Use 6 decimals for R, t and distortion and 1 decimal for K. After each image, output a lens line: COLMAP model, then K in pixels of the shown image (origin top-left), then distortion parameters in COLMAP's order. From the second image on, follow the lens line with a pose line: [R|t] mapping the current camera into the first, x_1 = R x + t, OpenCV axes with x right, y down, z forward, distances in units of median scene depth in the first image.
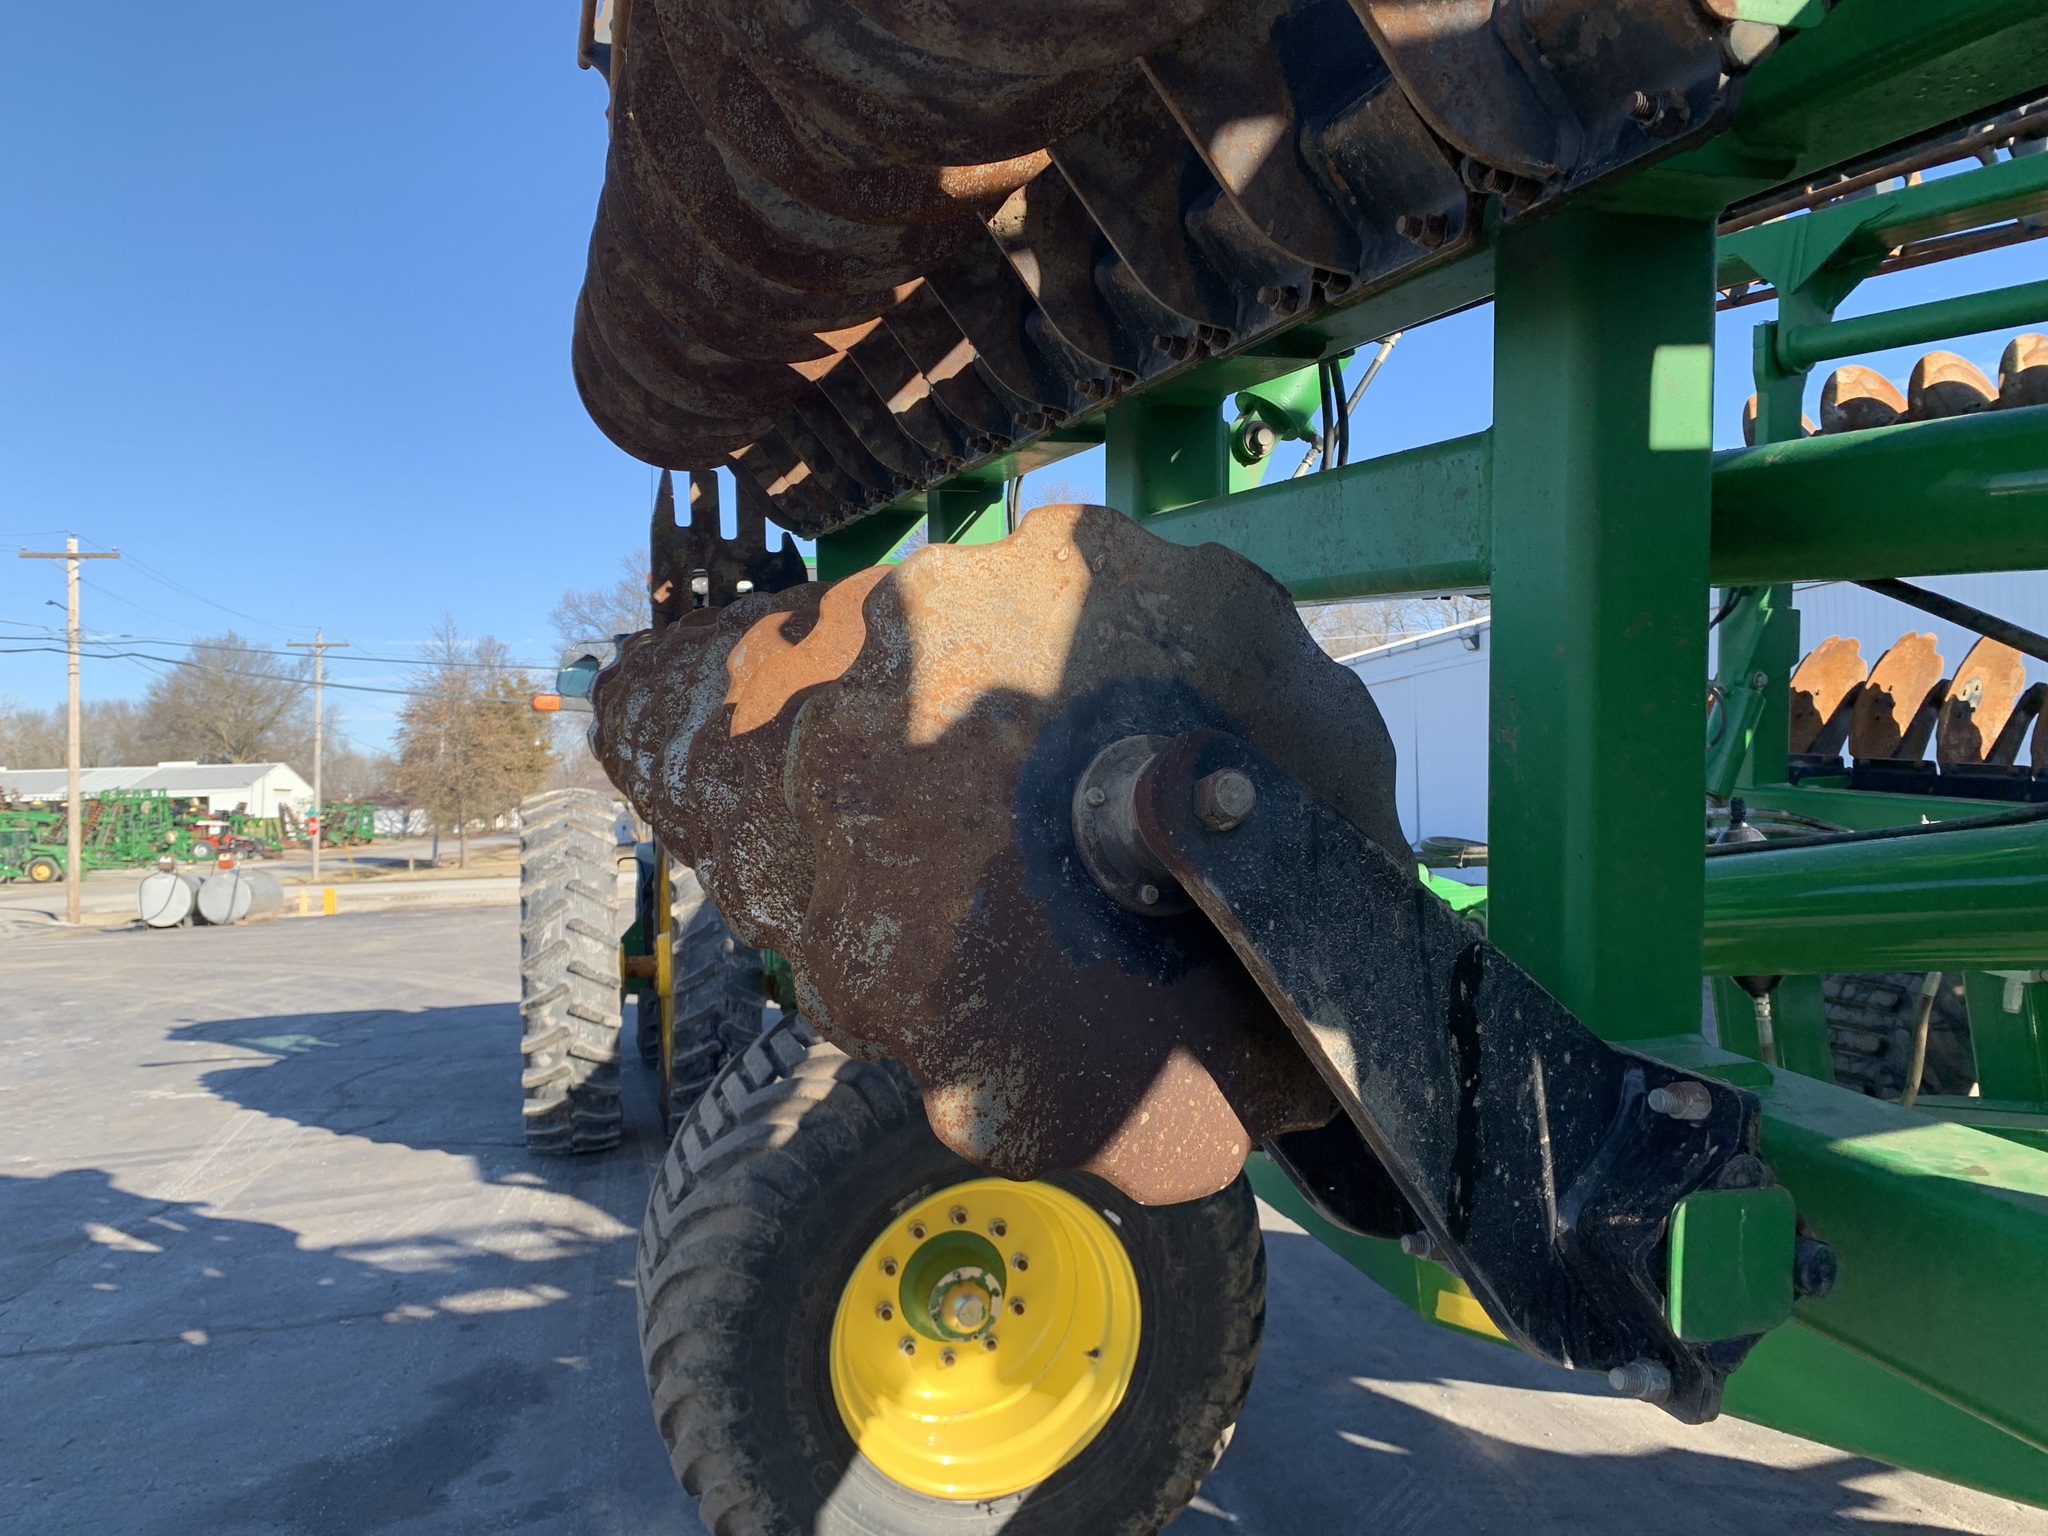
lens RADIAL K [[1573.3, 0, 1006.7], [0, 1573.3, 765.0], [0, 0, 1]] dist [0.023946, -0.017609]
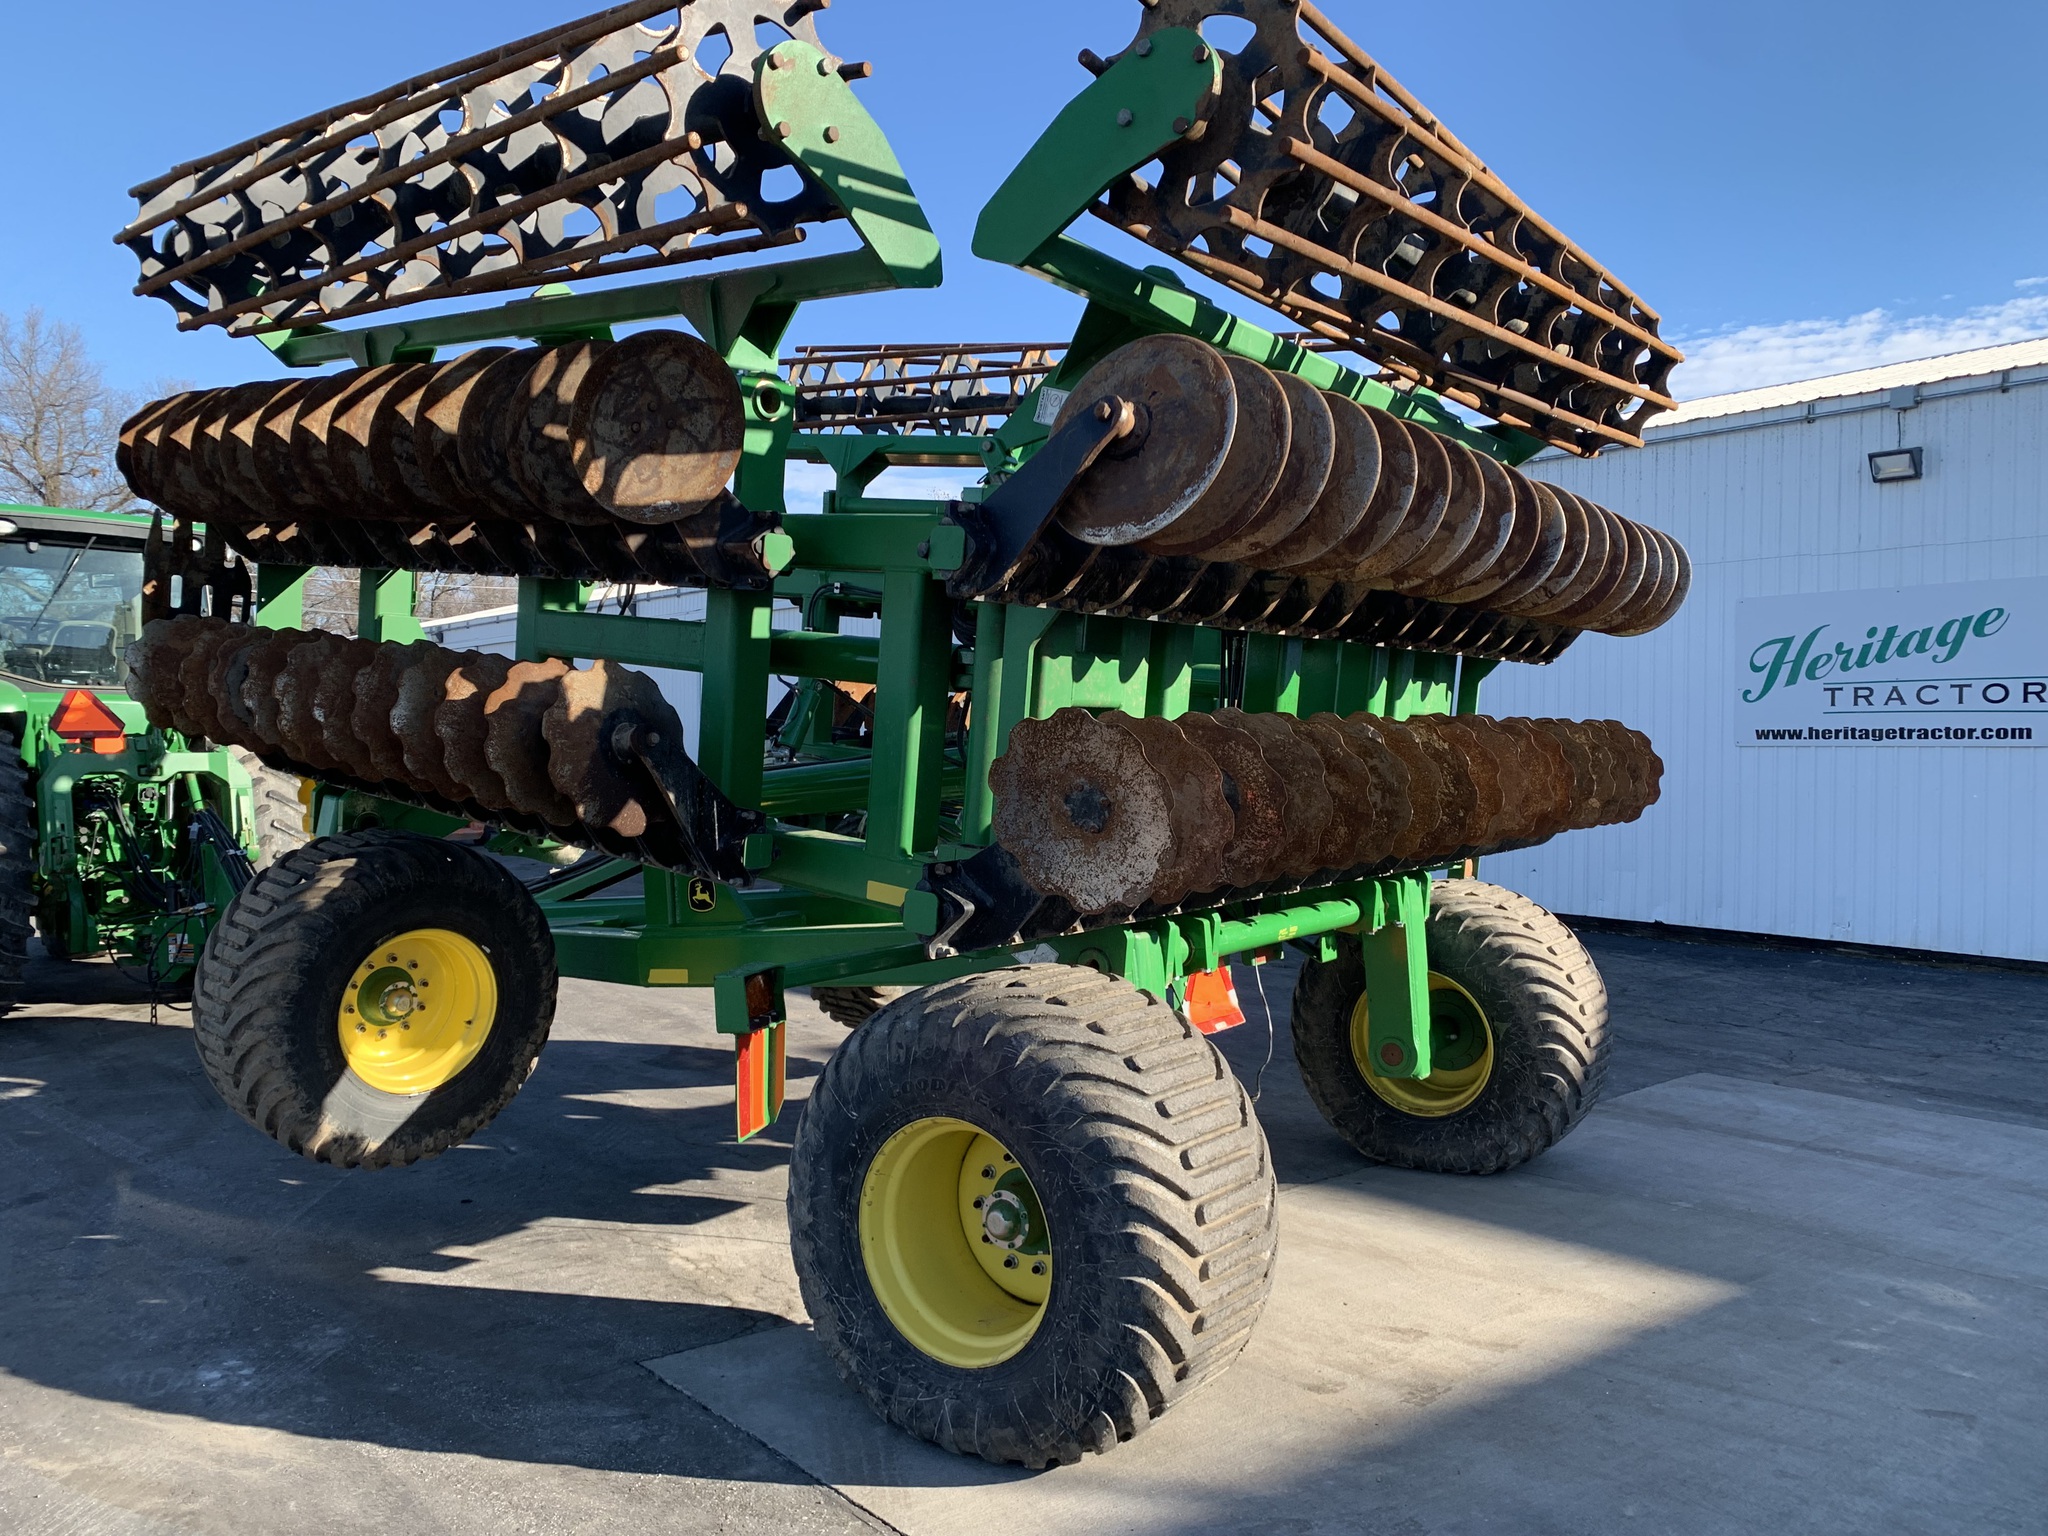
lens RADIAL K [[1573.3, 0, 1006.0], [0, 1573.3, 764.5], [0, 0, 1]] dist [0.023946, -0.017609]
pose [[0.859002, 0.030466, 0.511066, -0.414764], [-0.047125, 0.998695, 0.019673, -0.013331], [-0.509799, -0.040983, 0.859317, -1.081707]]
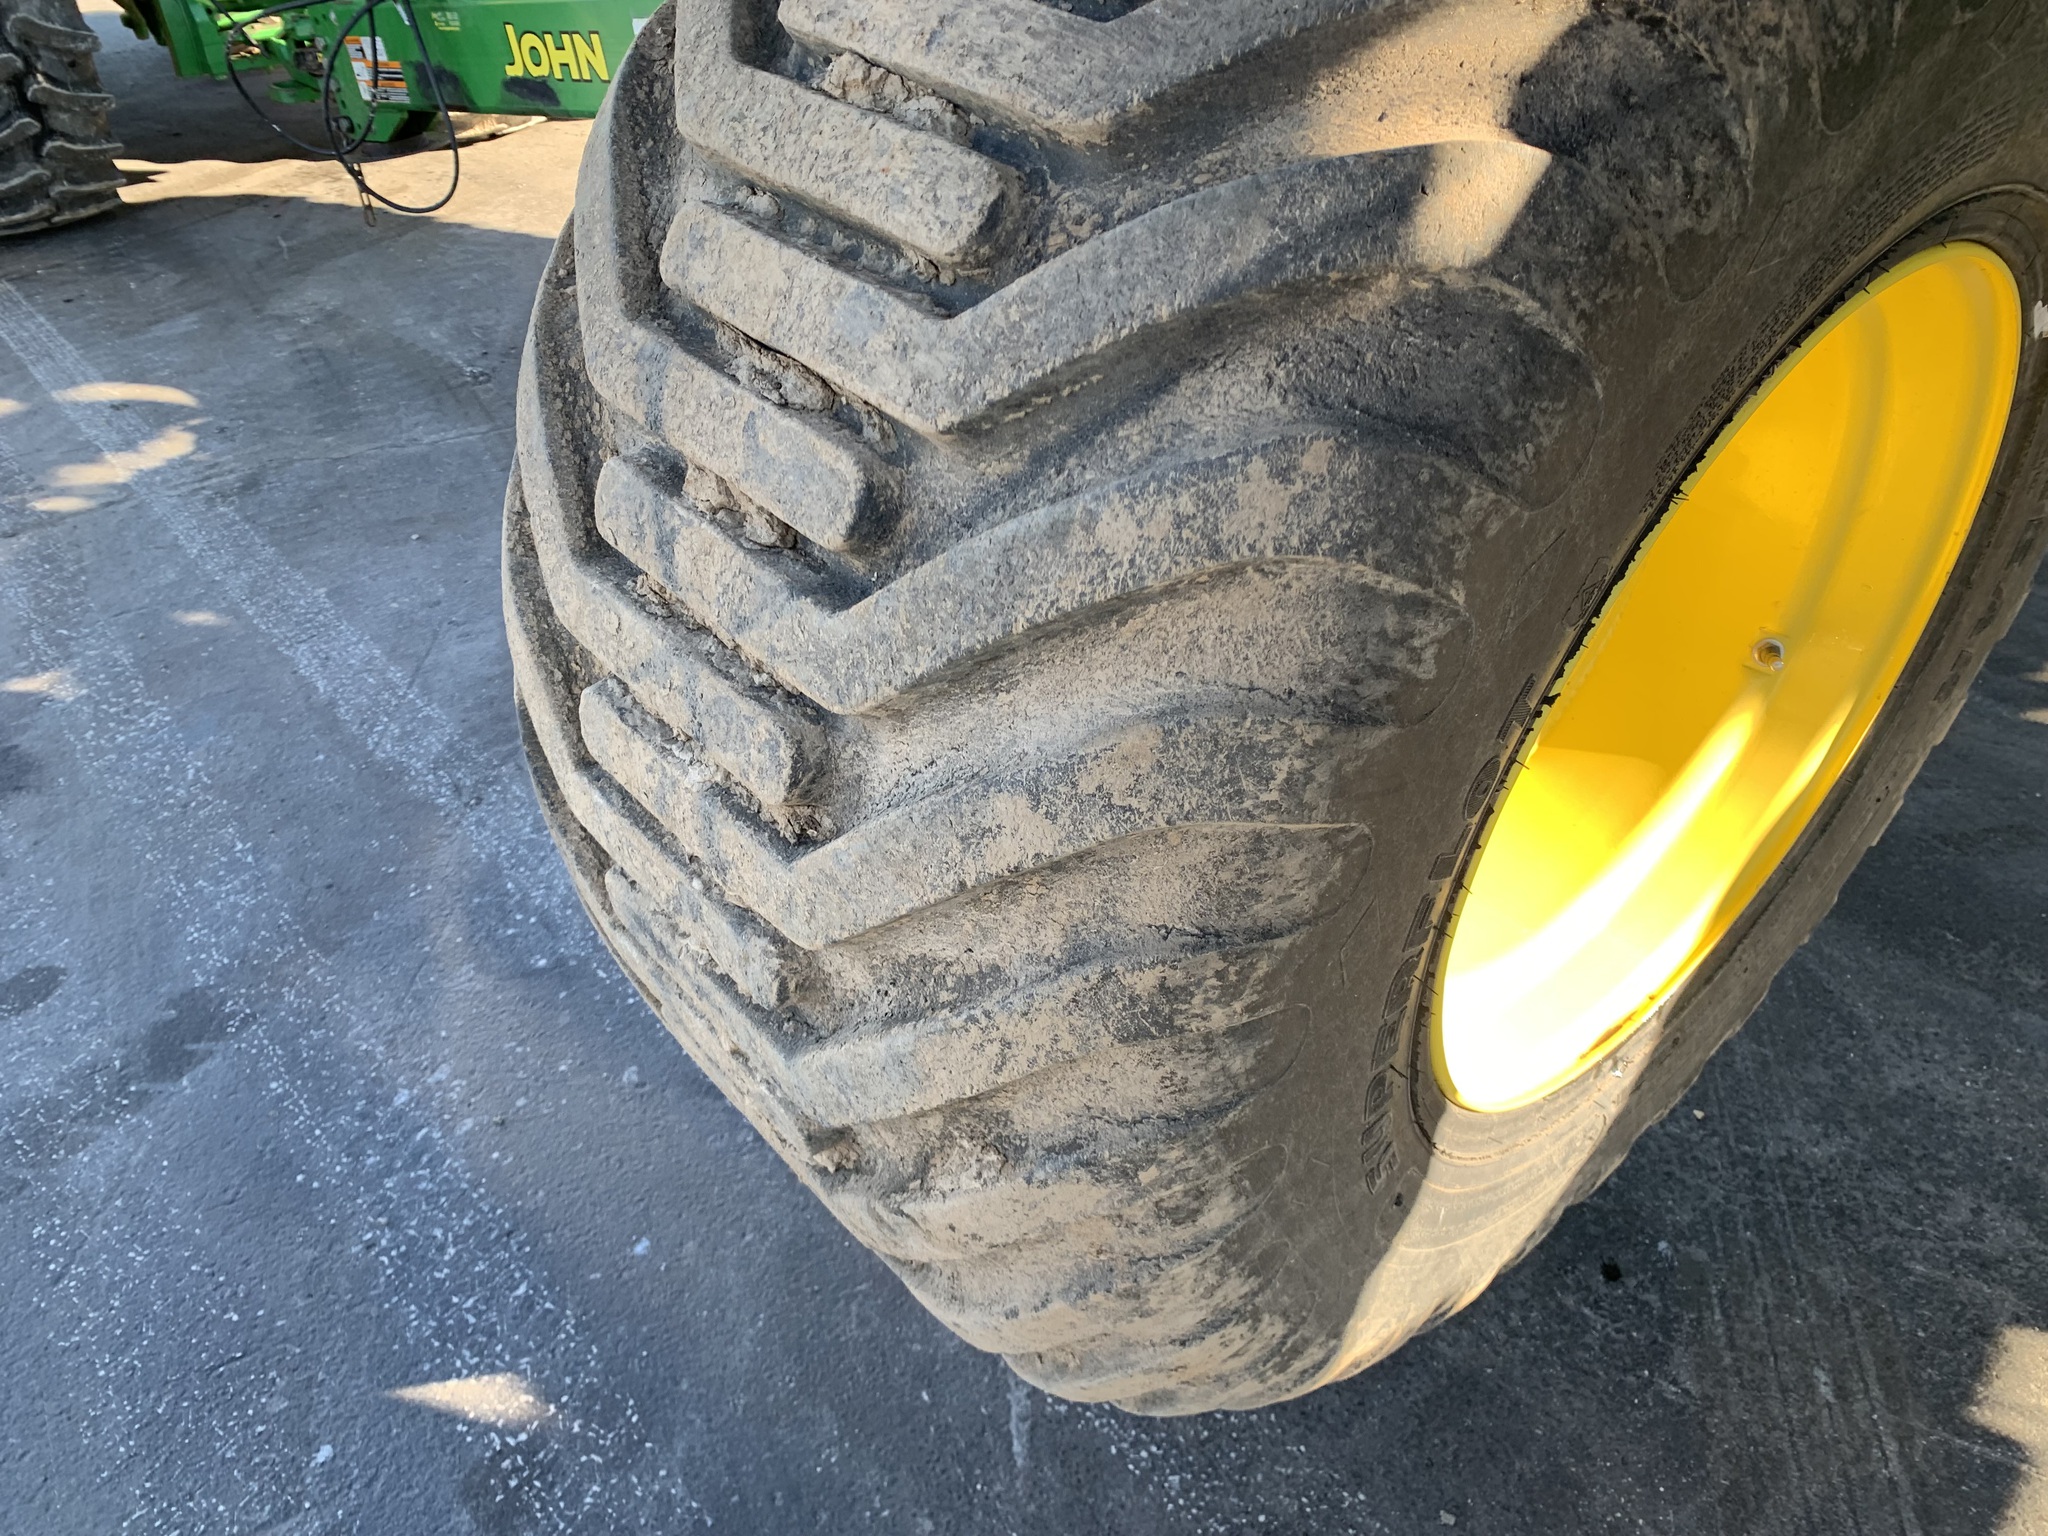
lens RADIAL K [[1573.3, 0, 1020.4], [0, 1573.3, 771.6], [0, 0, 1]] dist [0.023946, -0.017609]
pose [[0.915532, -0.245409, 0.318711, -0.279593], [0.016036, 0.813965, 0.580692, 0.177569], [-0.401926, -0.526531, 0.749146, 0.839144]]
